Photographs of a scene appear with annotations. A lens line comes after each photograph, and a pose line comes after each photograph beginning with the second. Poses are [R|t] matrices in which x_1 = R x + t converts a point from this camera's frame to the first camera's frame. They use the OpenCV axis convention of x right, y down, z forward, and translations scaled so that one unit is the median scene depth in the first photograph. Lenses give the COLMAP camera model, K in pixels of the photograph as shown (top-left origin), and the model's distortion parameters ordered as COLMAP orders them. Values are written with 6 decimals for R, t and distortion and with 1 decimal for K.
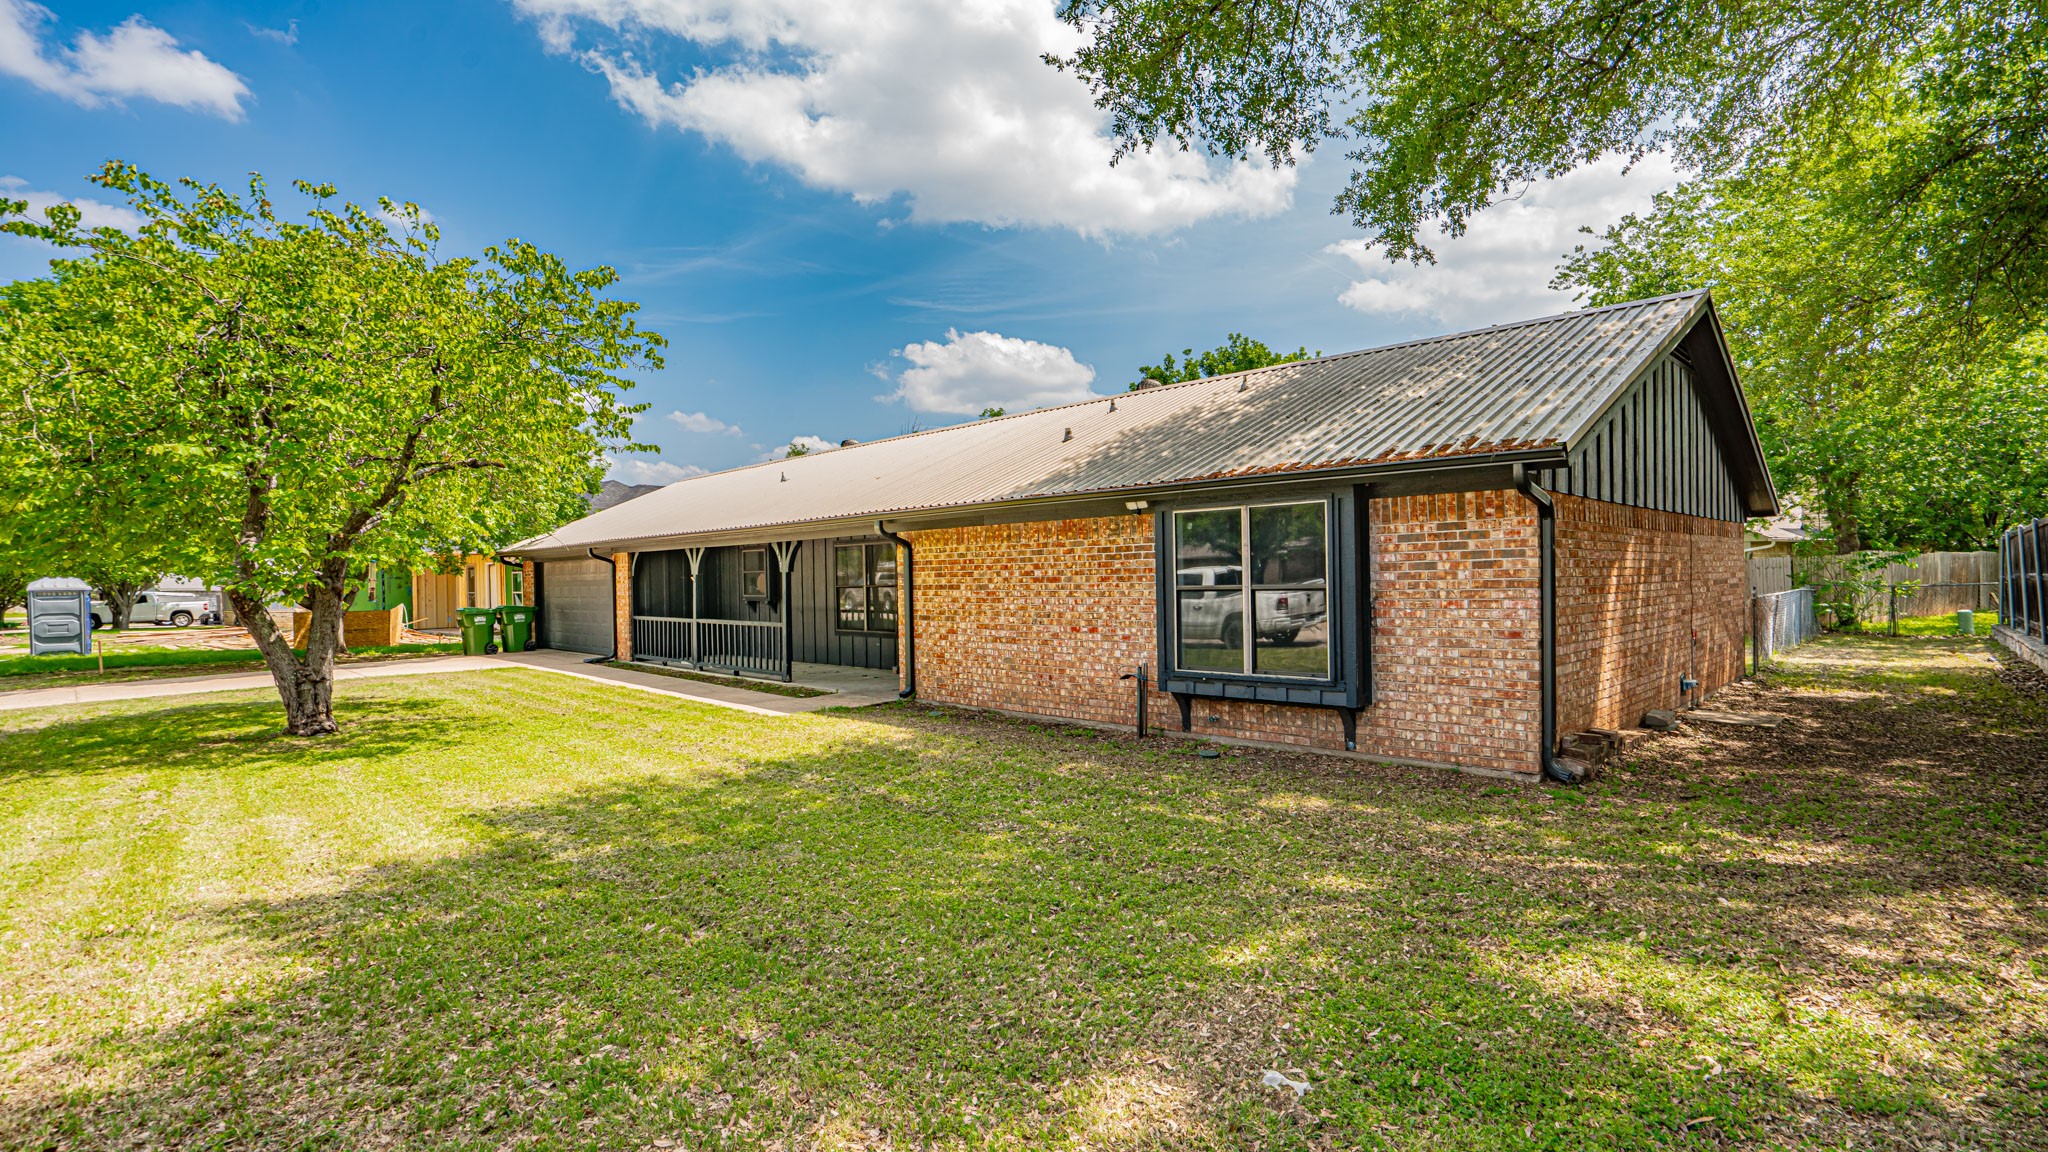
lens RADIAL K [[997.6, 0, 1015.5], [0, 997.6, 582.9], [0, 0, 1]] dist [-0.062363, 0.024310]
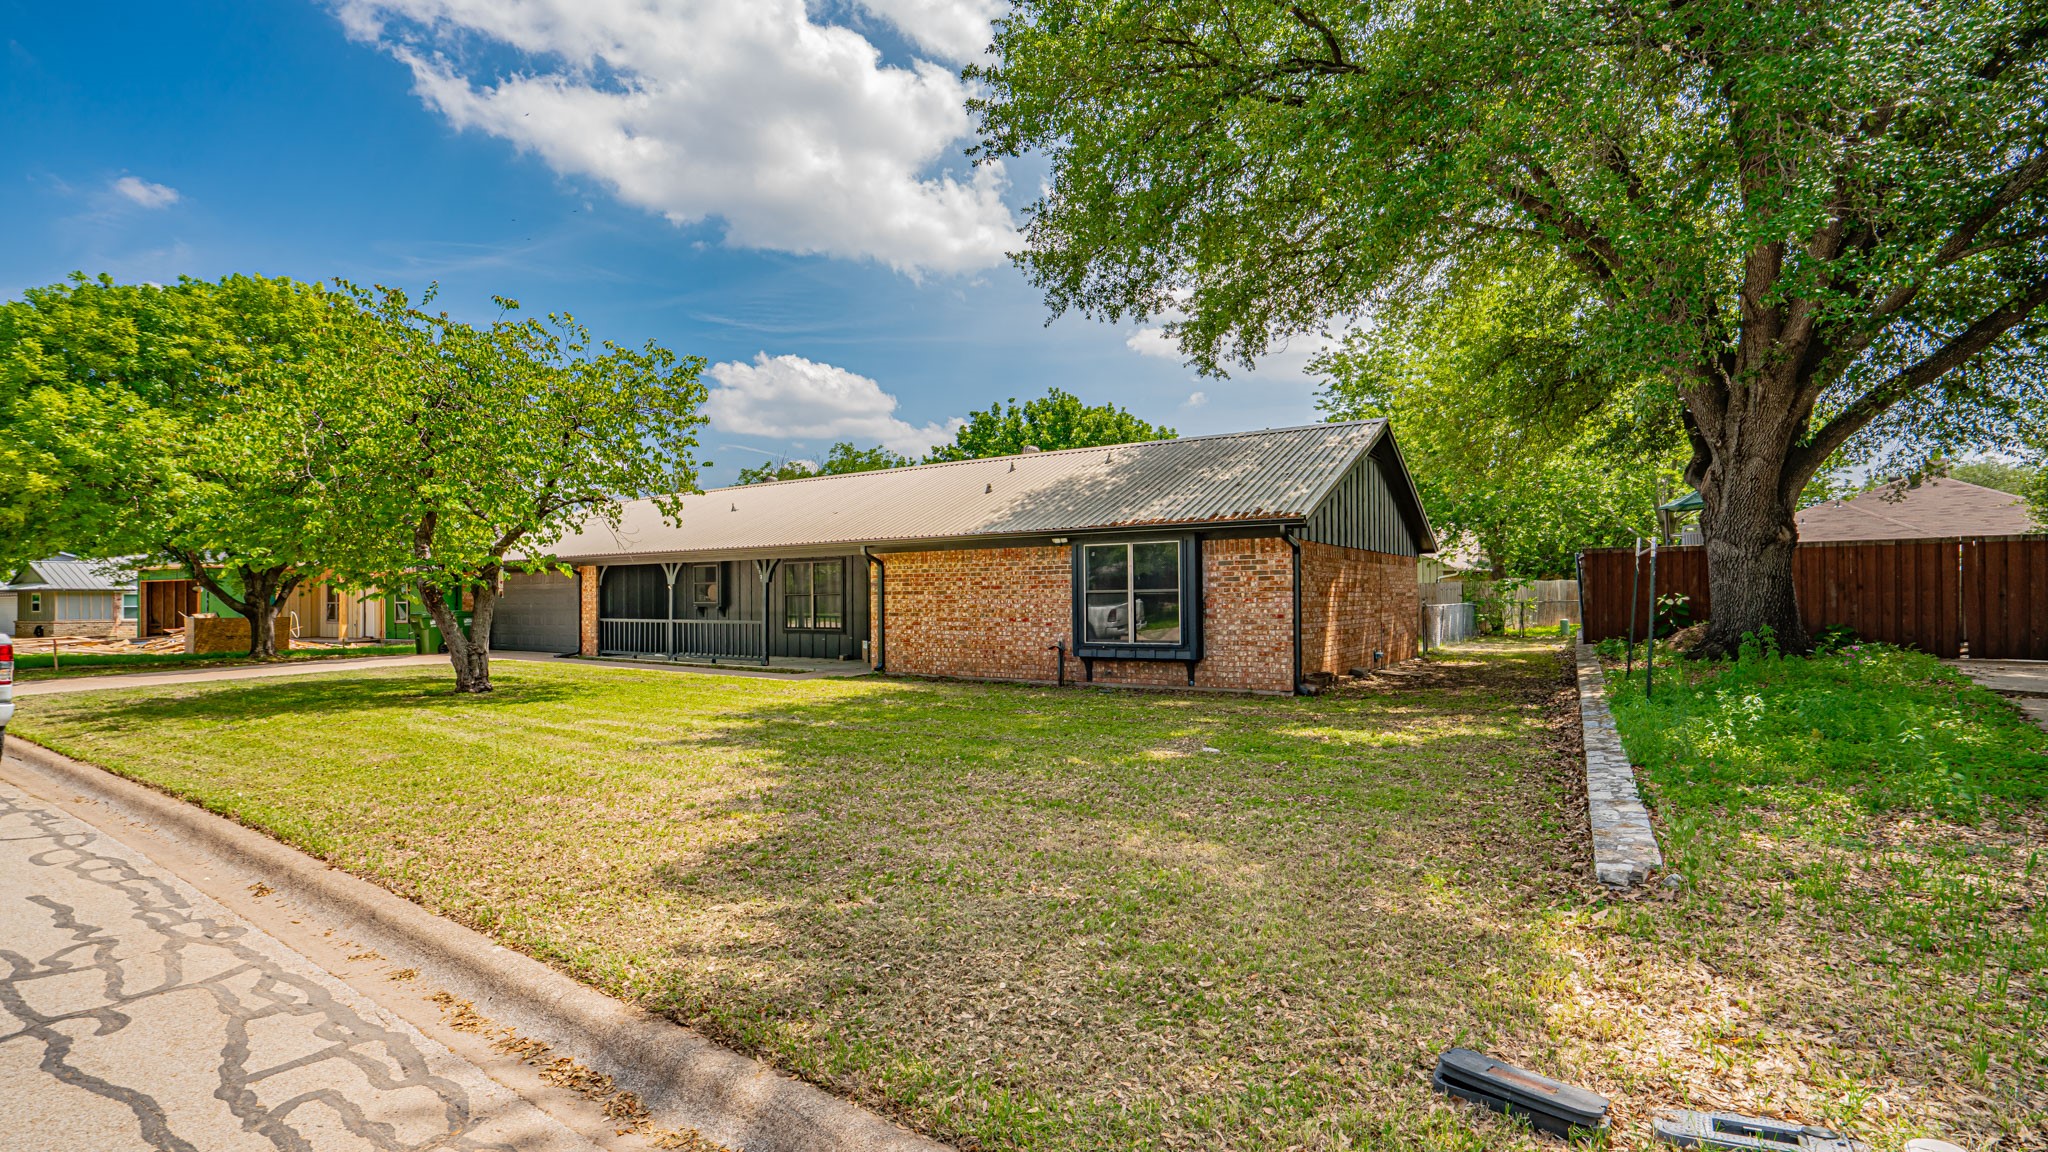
lens RADIAL K [[973.8, 0, 1024.0], [0, 973.8, 576.0], [0, 0, 1]] dist [-0.067620, 0.026003]
pose [[0.976691, 0.014222, 0.214177, -0.240127], [-0.007847, 0.999501, -0.030588, 0.024753], [-0.214506, 0.028194, 0.976316, -0.458872]]
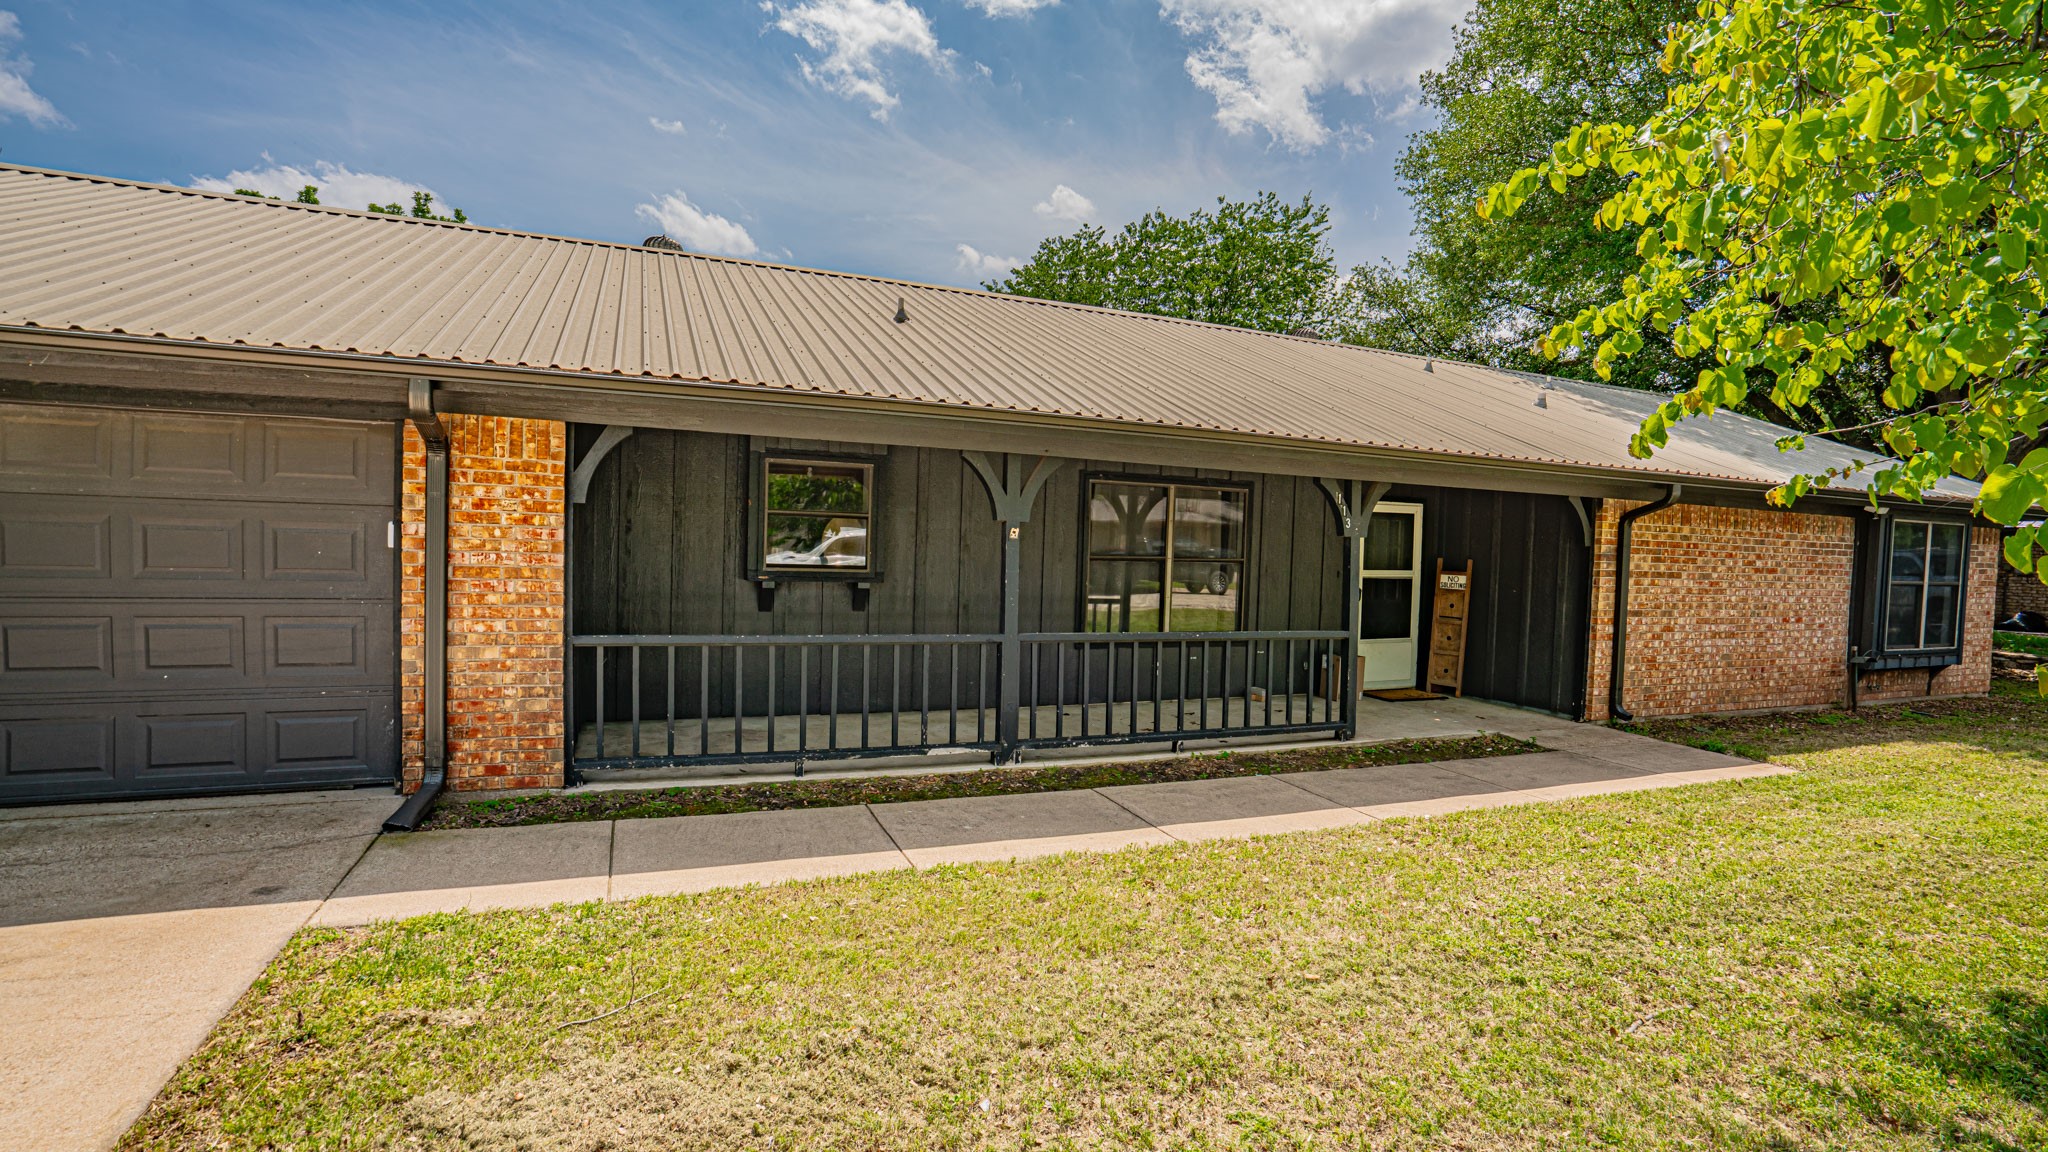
lens RADIAL K [[956.9, 0, 1017.5], [0, 956.9, 585.5], [0, 0, 1]] dist [-0.063826, 0.033029]
pose [[0.350400, -0.012965, 0.936510, -1.093962], [-0.031098, 0.999192, 0.025469, 0.011004], [-0.936084, -0.038048, 0.349714, 1.383553]]
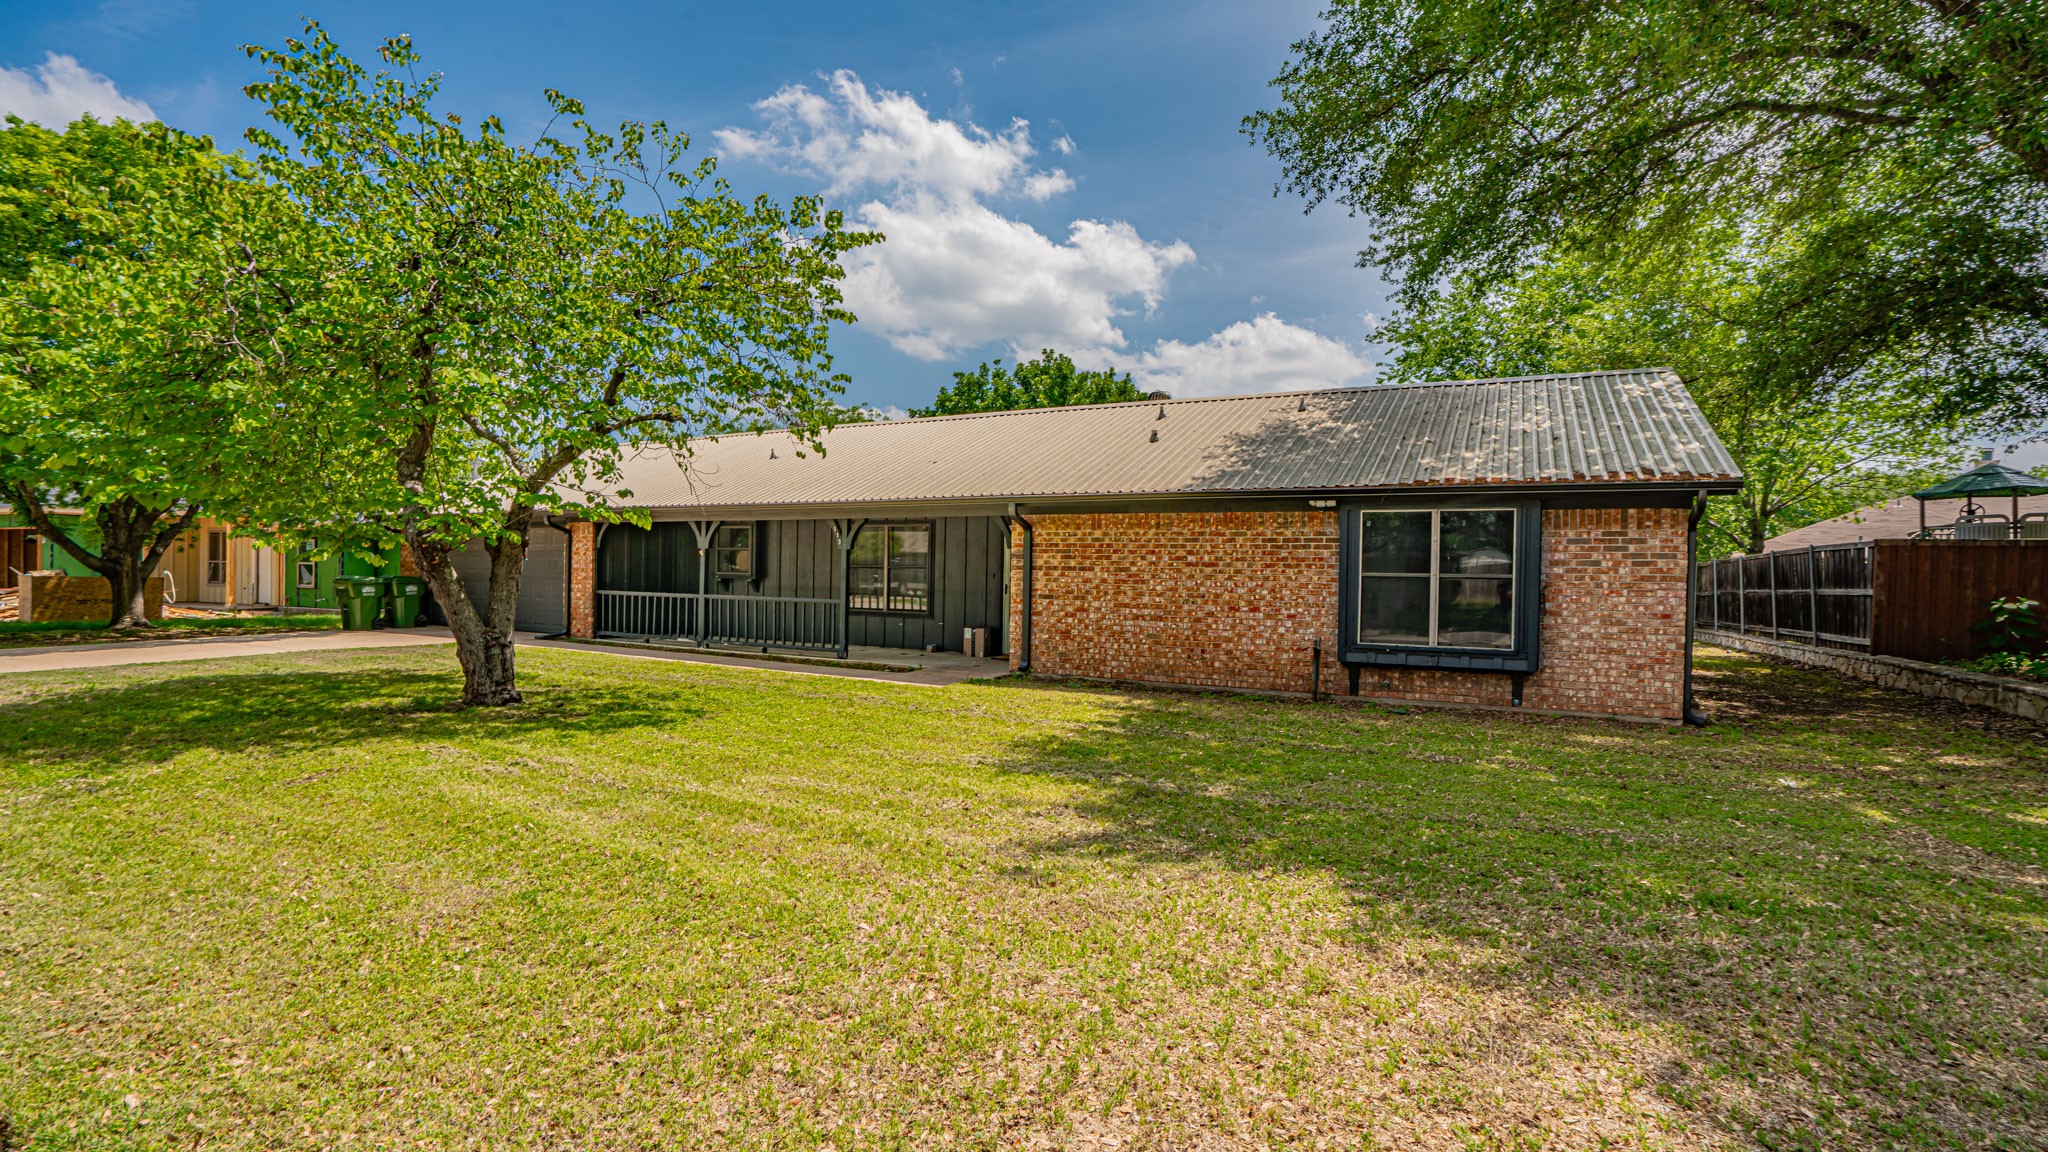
lens RADIAL K [[970.8, 0, 1022.9], [0, 970.8, 583.9], [0, 0, 1]] dist [-0.066230, 0.026255]
pose [[0.952660, 0.033733, 0.302160, -0.496703], [-0.034606, 0.999398, -0.002465, 0.028684], [-0.302062, -0.008108, 0.953254, 0.018557]]
